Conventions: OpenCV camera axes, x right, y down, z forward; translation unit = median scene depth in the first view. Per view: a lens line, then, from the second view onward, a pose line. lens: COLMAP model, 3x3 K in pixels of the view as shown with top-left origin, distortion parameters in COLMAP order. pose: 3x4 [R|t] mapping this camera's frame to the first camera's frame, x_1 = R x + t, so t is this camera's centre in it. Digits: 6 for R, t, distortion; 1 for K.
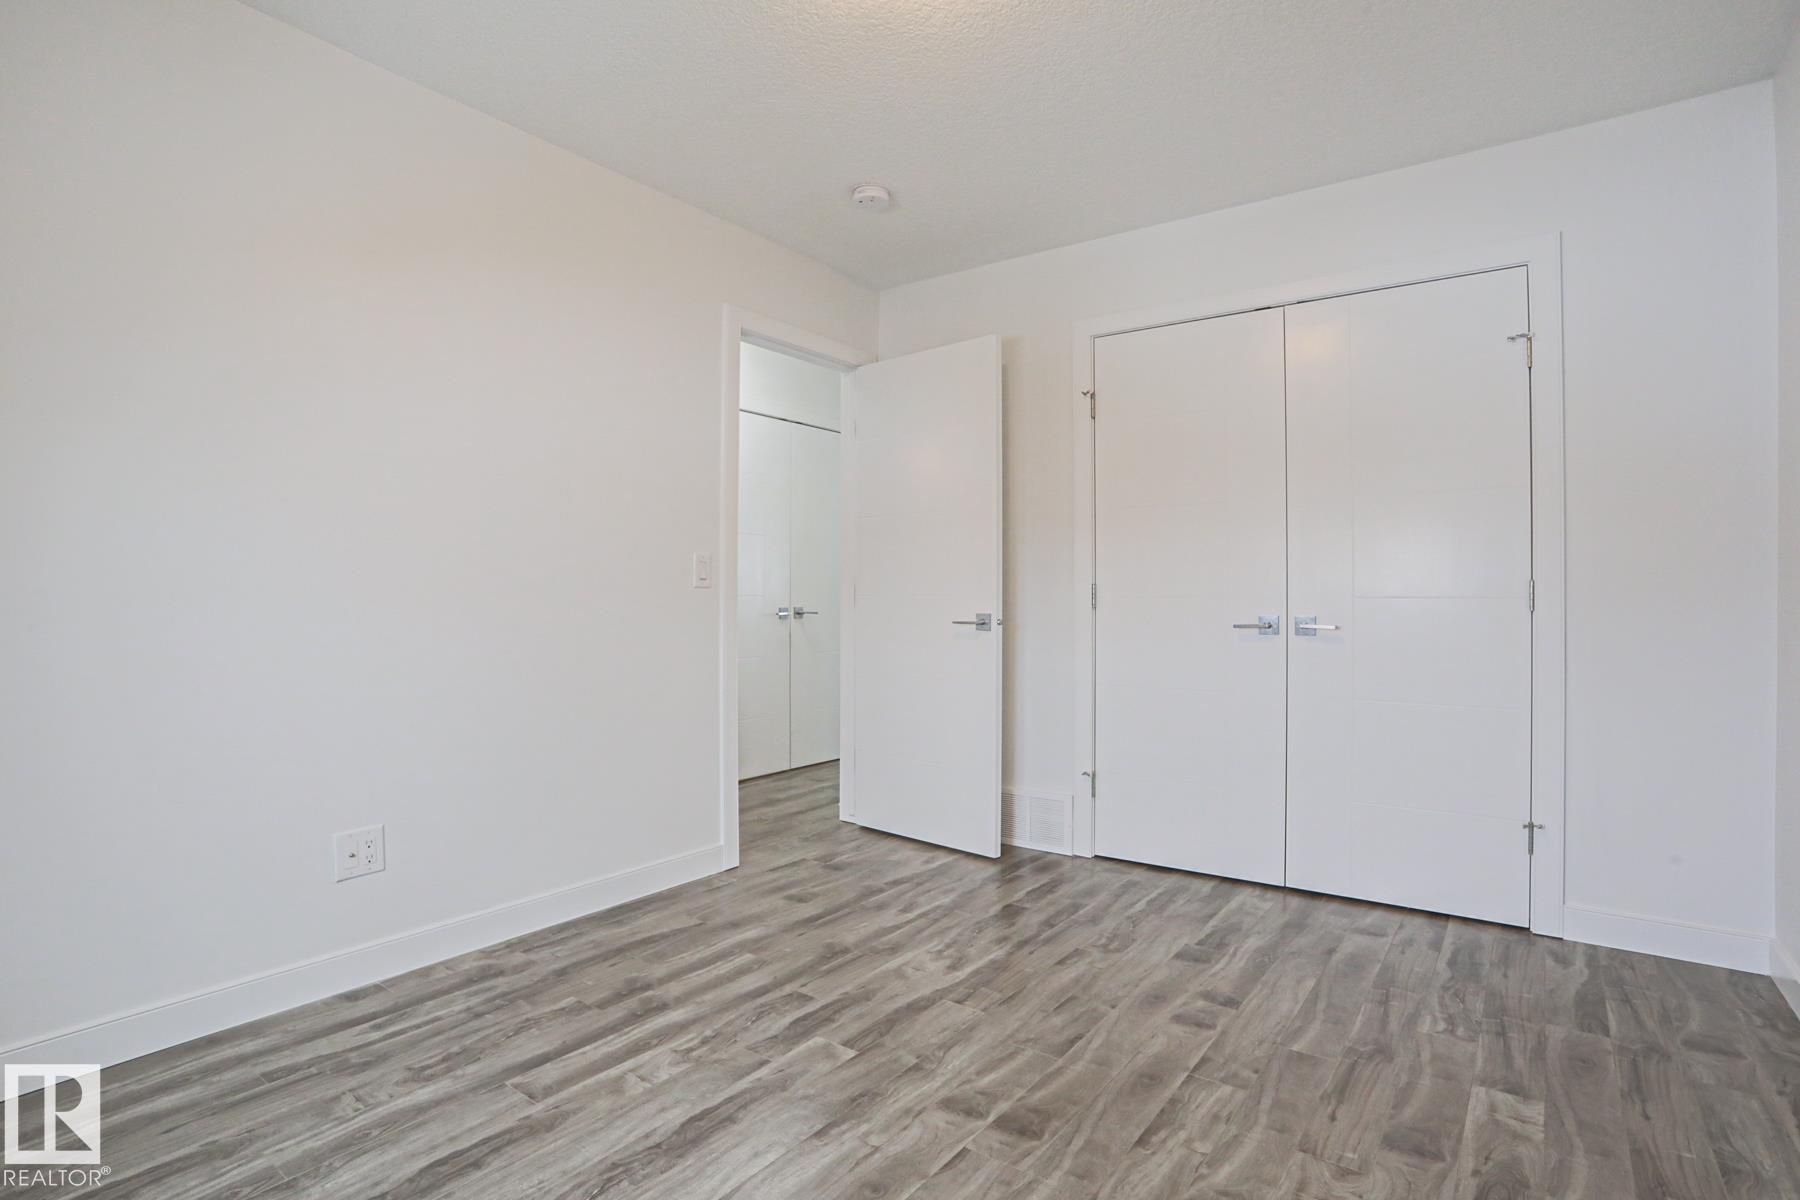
lens RADIAL K [[872.6, 0, 895.2], [0, 872.6, 602.5], [0, 0, 1]] dist [-0.074274, 0.030631]
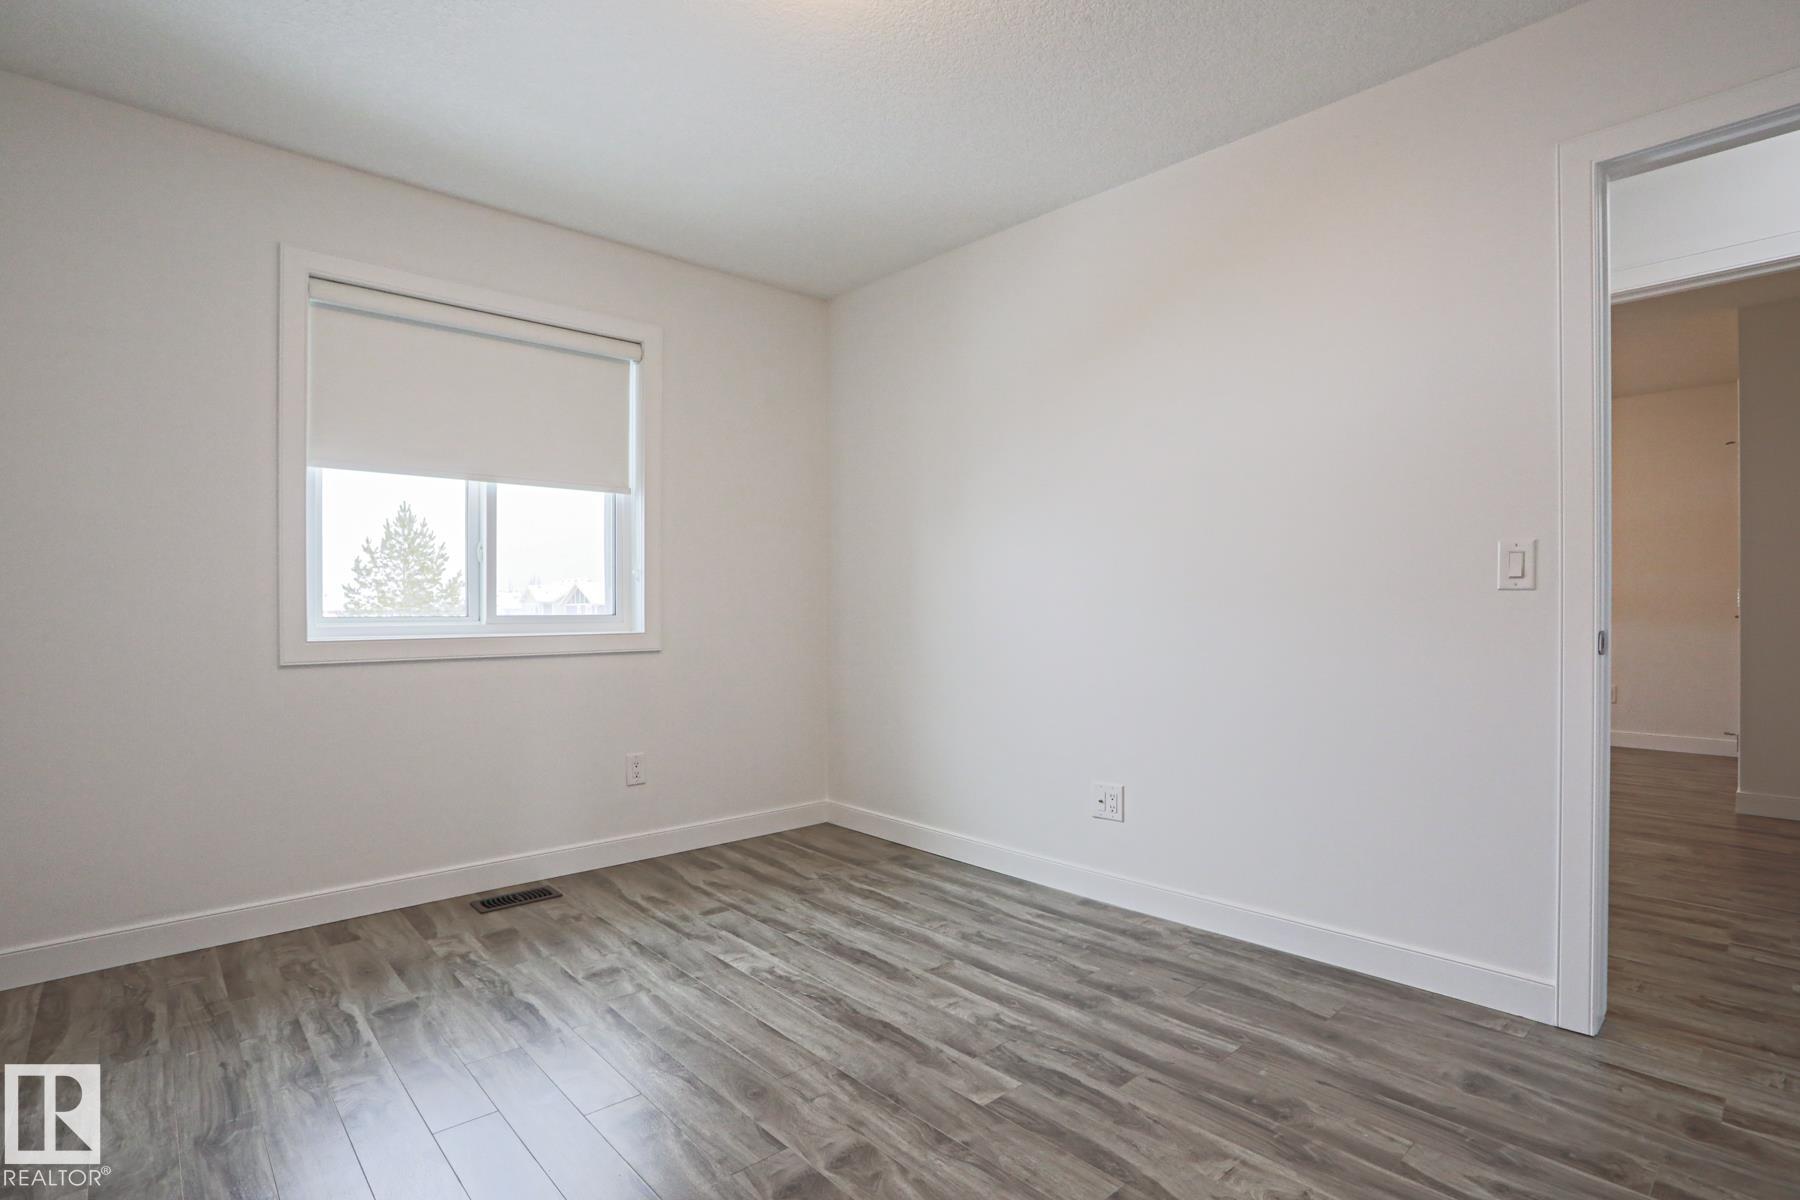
lens RADIAL K [[872.6, 0, 895.2], [0, 872.6, 602.5], [0, 0, 1]] dist [-0.074274, 0.030631]
pose [[-0.176559, -0.004248, -0.984281, 0.788119], [-0.001268, 0.999991, -0.004088, -0.005518], [0.984289, 0.000526, -0.176562, 0.969108]]
